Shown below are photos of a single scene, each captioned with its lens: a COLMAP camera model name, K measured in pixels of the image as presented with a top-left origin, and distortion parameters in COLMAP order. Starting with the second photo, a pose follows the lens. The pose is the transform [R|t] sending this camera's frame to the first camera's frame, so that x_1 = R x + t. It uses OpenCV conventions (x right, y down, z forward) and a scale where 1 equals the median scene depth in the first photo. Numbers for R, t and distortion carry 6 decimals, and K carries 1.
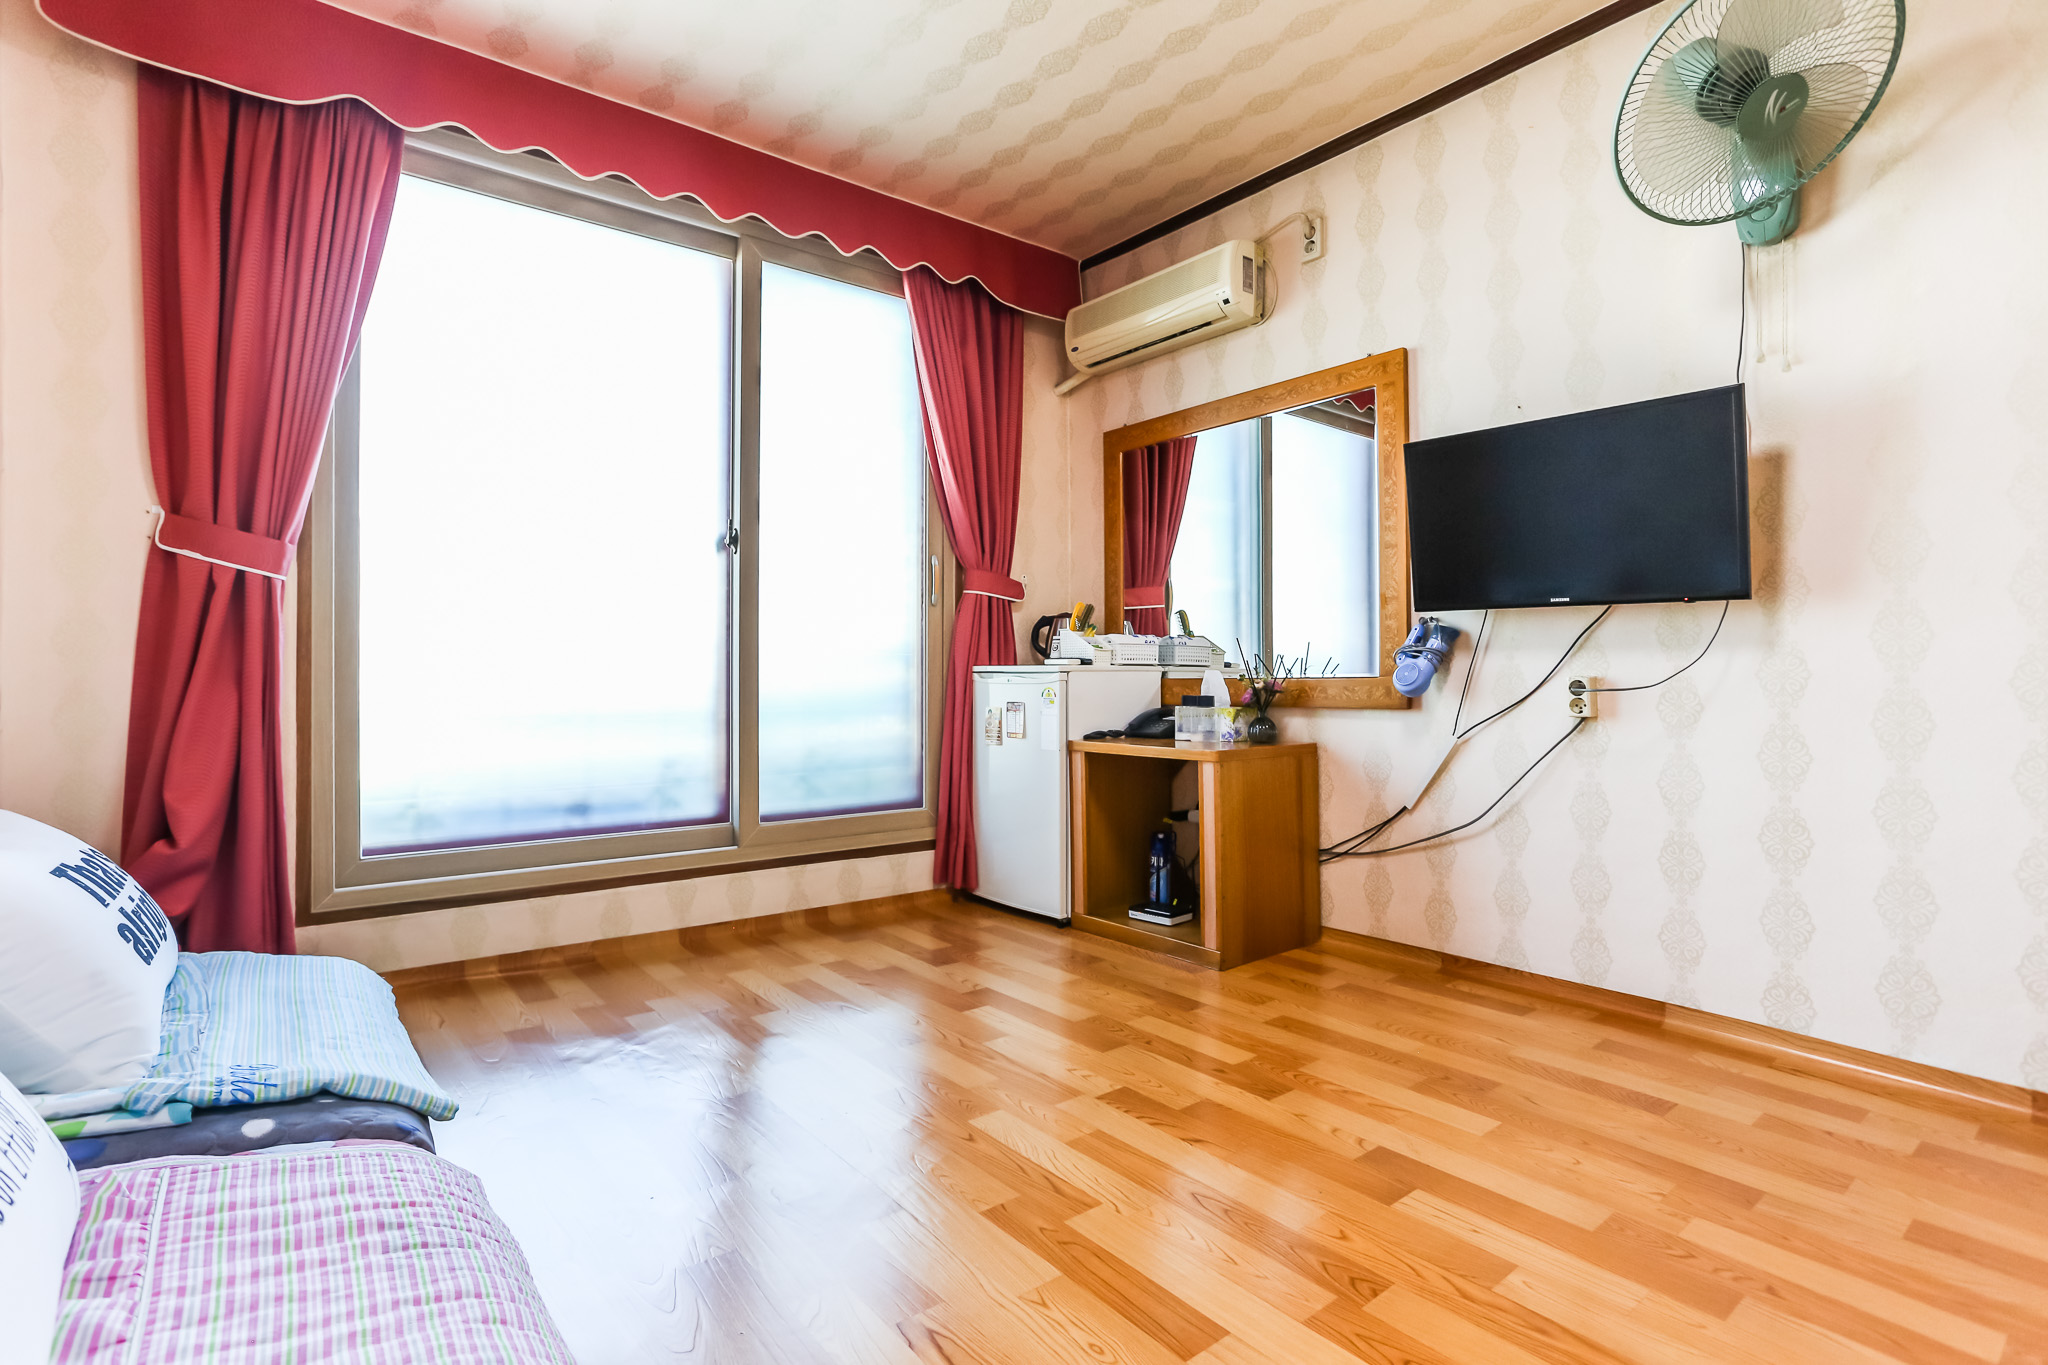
lens RADIAL K [[965.8, 0, 1018.3], [0, 965.8, 684.3], [0, 0, 1]] dist [-0.022384, 0.000984]
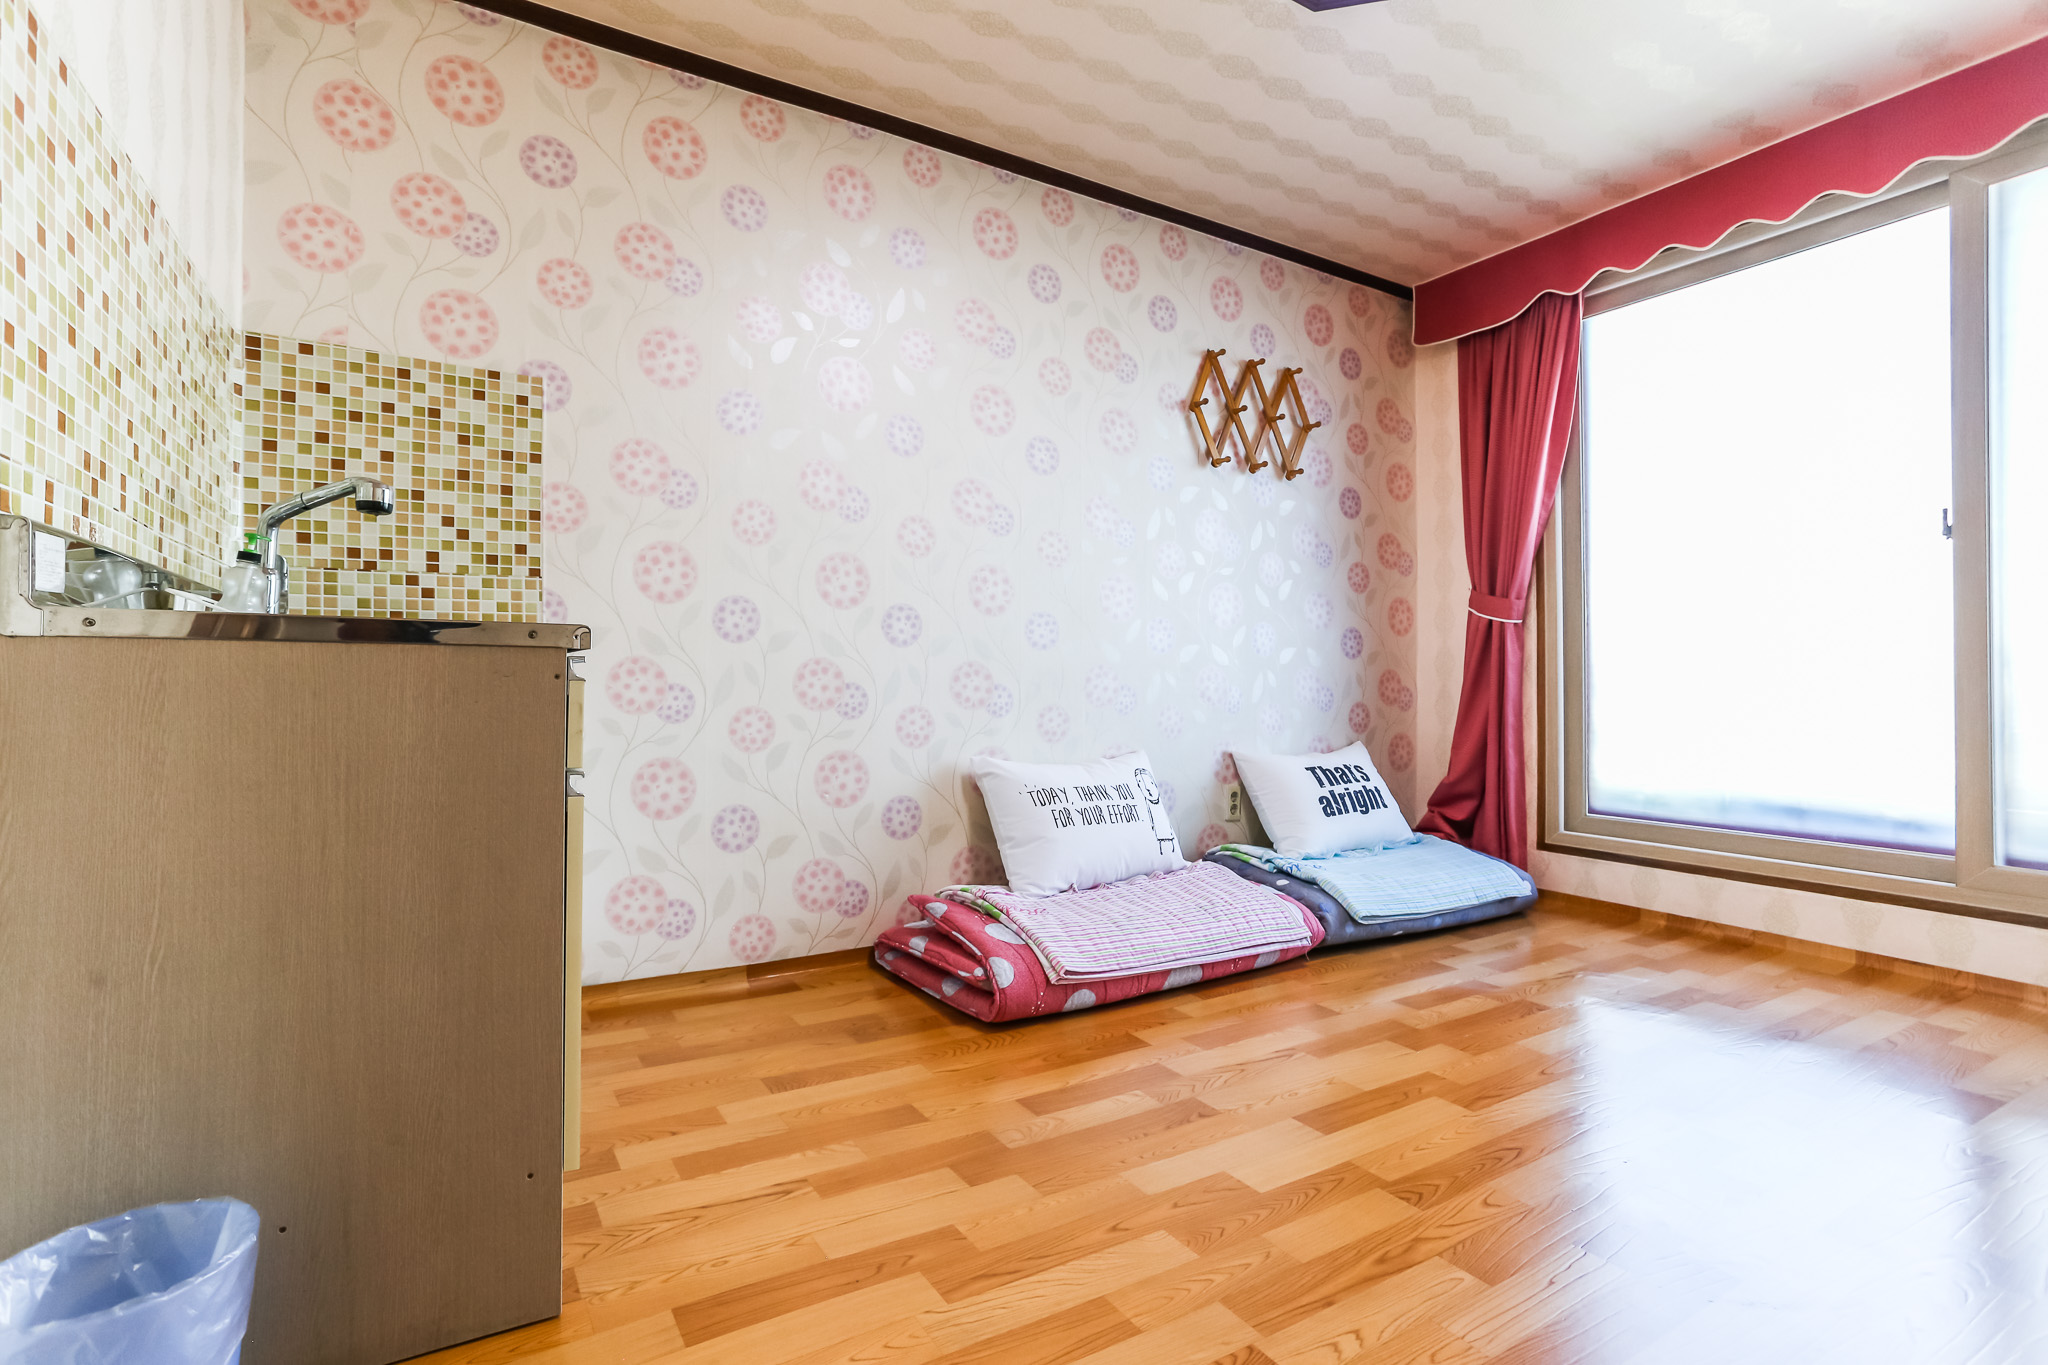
lens RADIAL K [[1018.4, 0, 995.4], [0, 1018.4, 674.0], [0, 0, 1]] dist [-0.057480, 0.042031]
pose [[-0.145740, -0.012250, -0.989247, 0.963235], [-0.012813, 0.999863, -0.010494, 0.003096], [0.989240, 0.011146, -0.145877, 0.384345]]
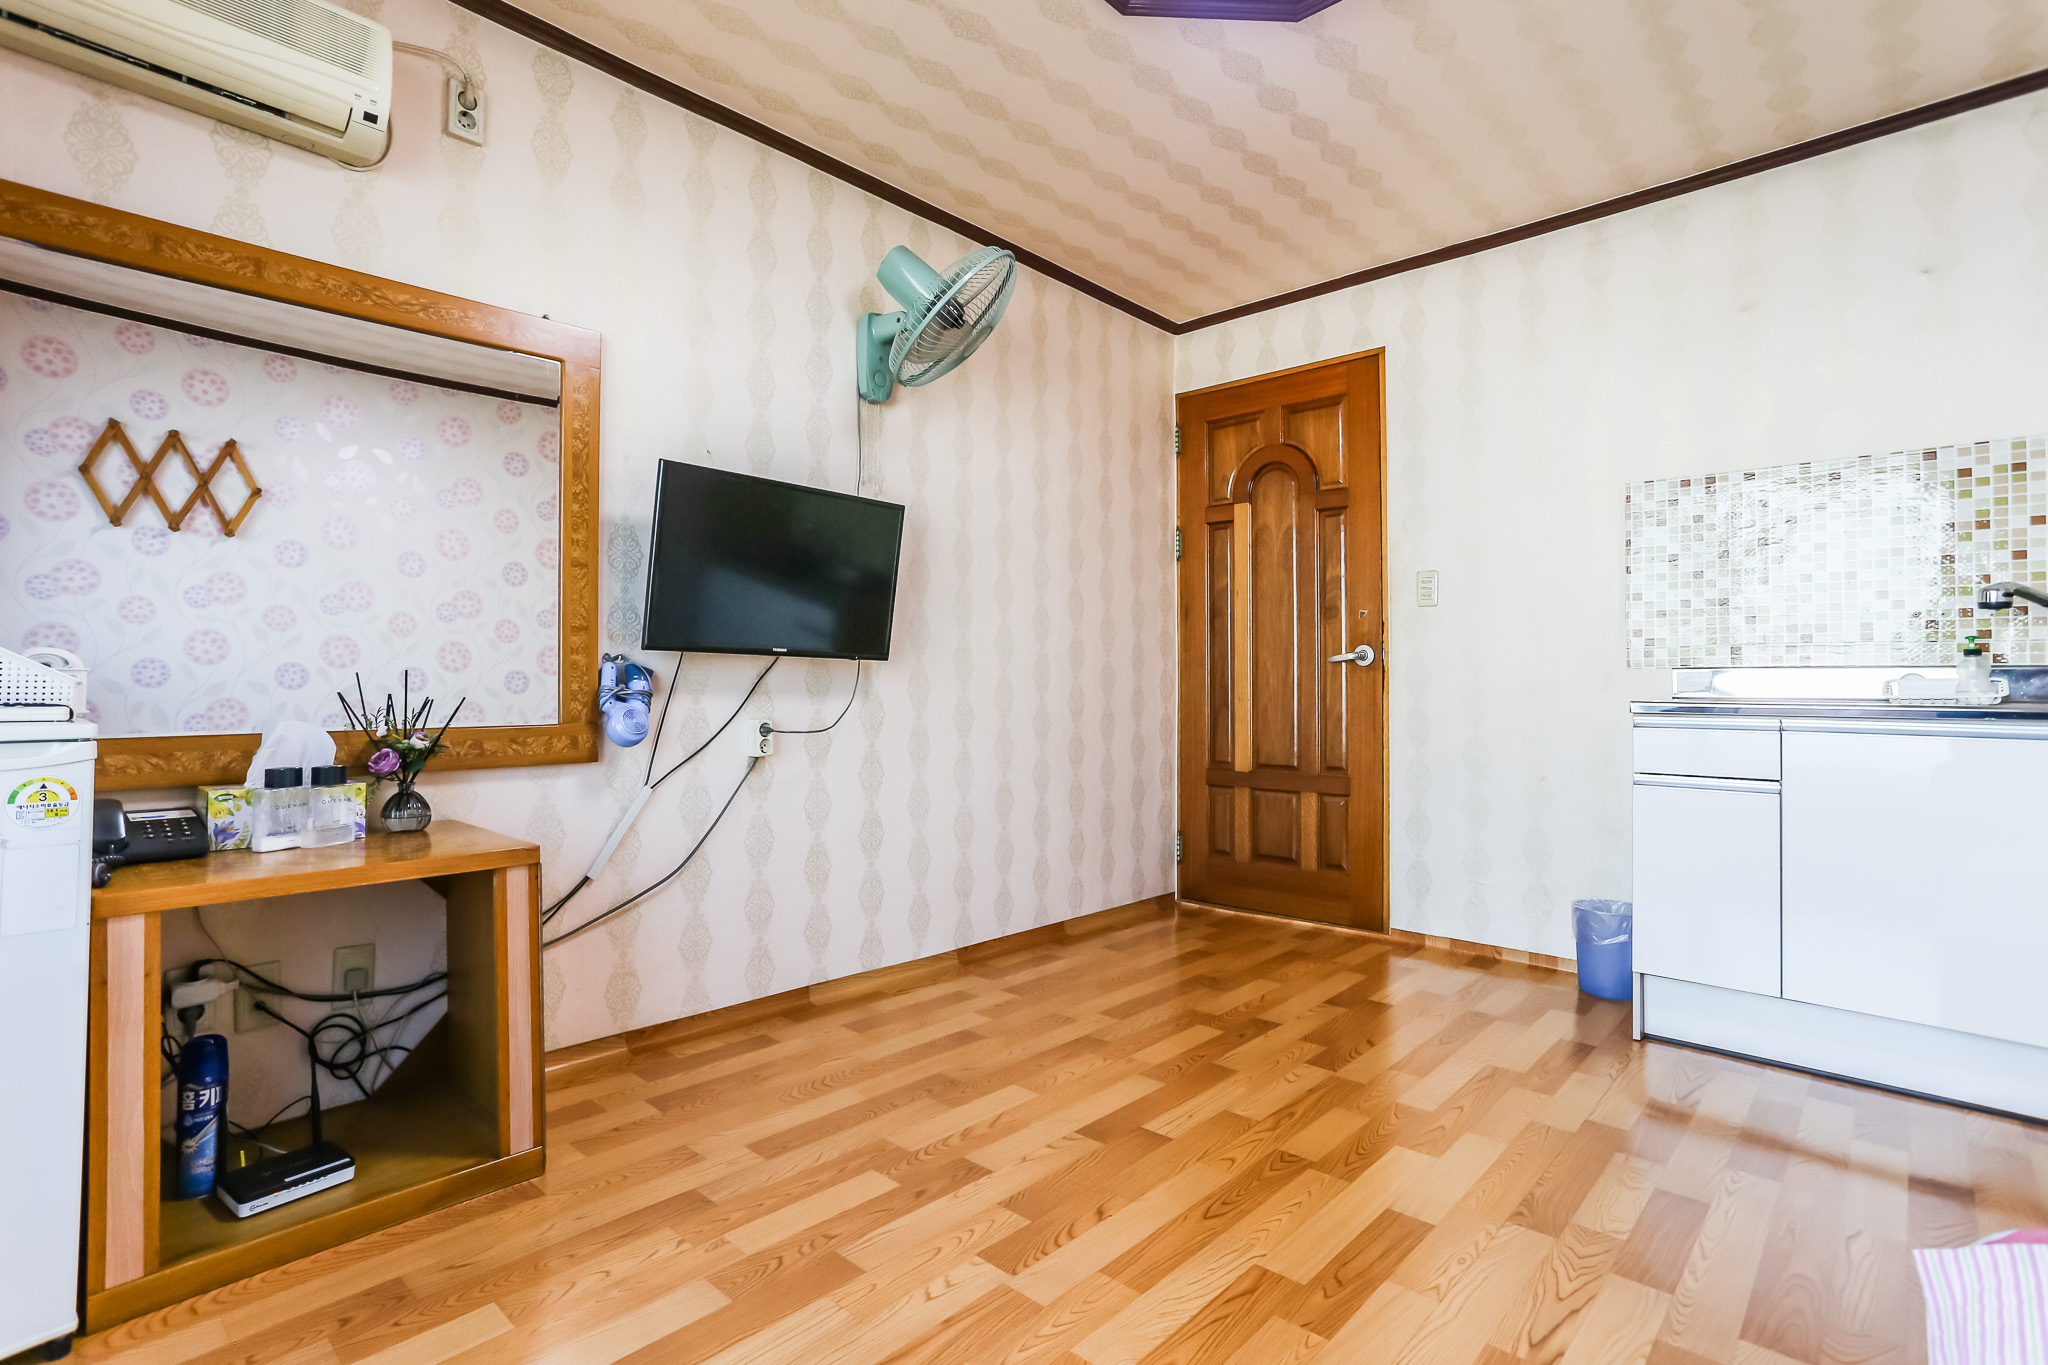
lens RADIAL K [[965.8, 0, 1018.3], [0, 965.8, 684.3], [0, 0, 1]] dist [-0.022384, 0.000984]
pose [[-0.126649, 0.003439, 0.991942, -0.592627], [0.002165, 0.999993, -0.003191, -0.047843], [-0.991945, 0.001743, -0.126656, 0.917139]]
